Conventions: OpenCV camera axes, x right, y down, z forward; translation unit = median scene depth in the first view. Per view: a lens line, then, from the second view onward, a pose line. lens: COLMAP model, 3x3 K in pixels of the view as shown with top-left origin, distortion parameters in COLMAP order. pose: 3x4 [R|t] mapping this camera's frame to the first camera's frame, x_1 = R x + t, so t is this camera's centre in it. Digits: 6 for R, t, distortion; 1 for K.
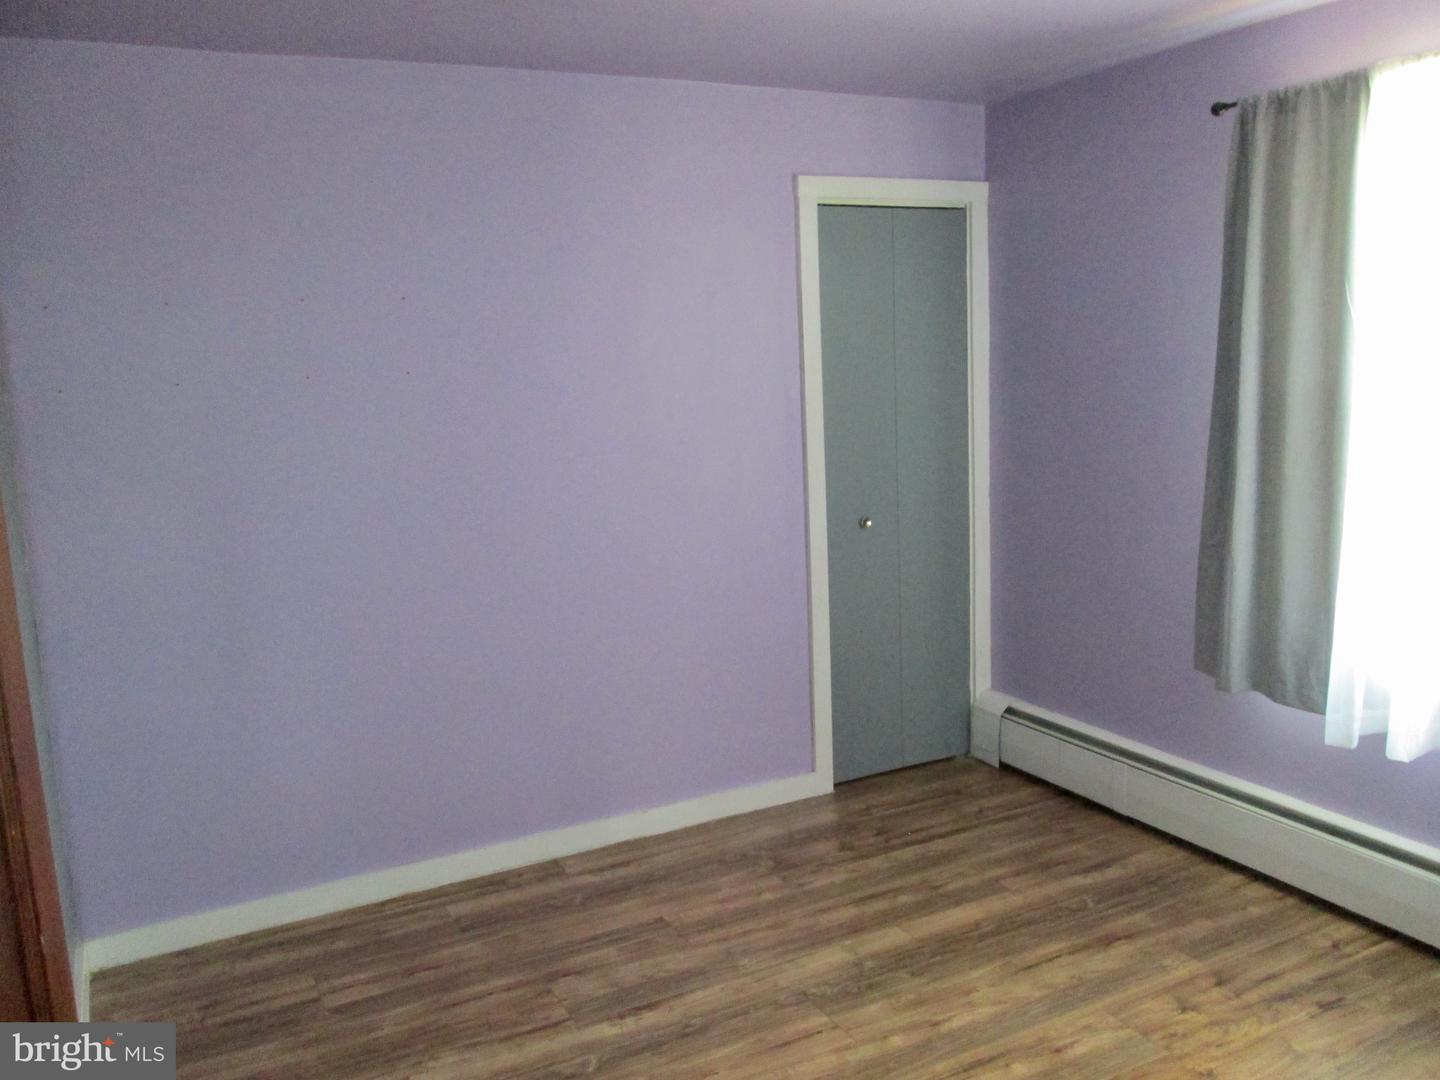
lens RADIAL K [[1235.8, 0, 723.6], [0, 1235.8, 560.4], [0, 0, 1]] dist [-0.068954, 0.151215]
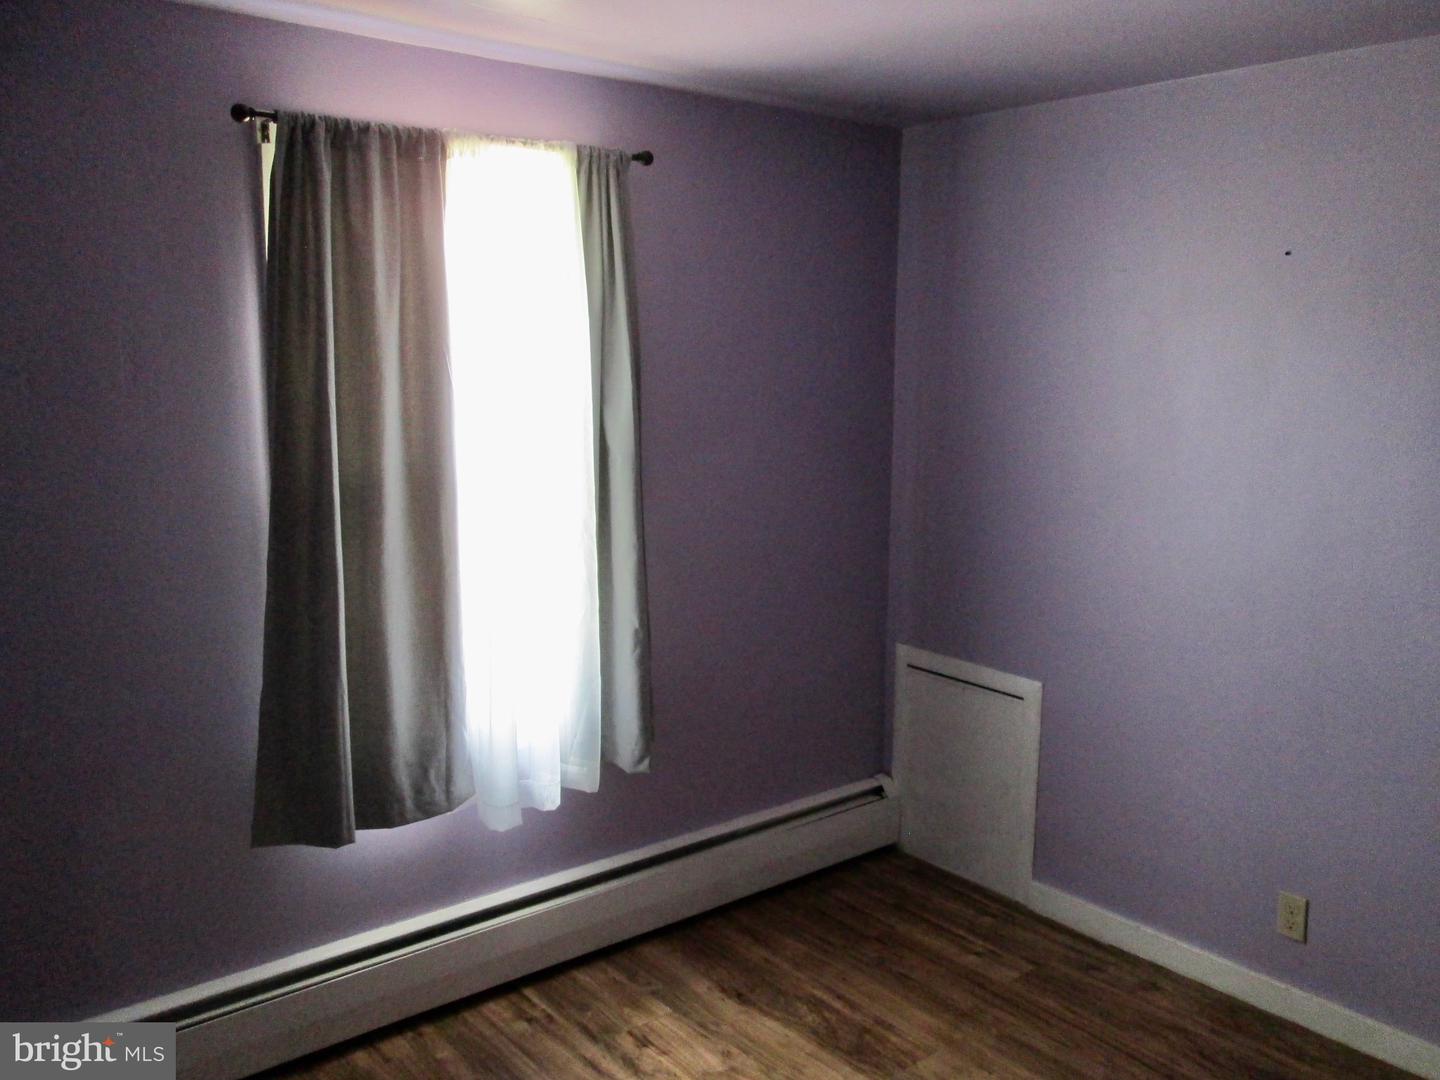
lens RADIAL K [[1235.8, 0, 723.6], [0, 1235.8, 560.4], [0, 0, 1]] dist [-0.068954, 0.151215]
pose [[-0.204417, -0.127418, 0.970556, -0.441577], [0.180045, 0.969683, 0.165224, -0.178629], [-0.962184, 0.208518, -0.175279, 0.938065]]
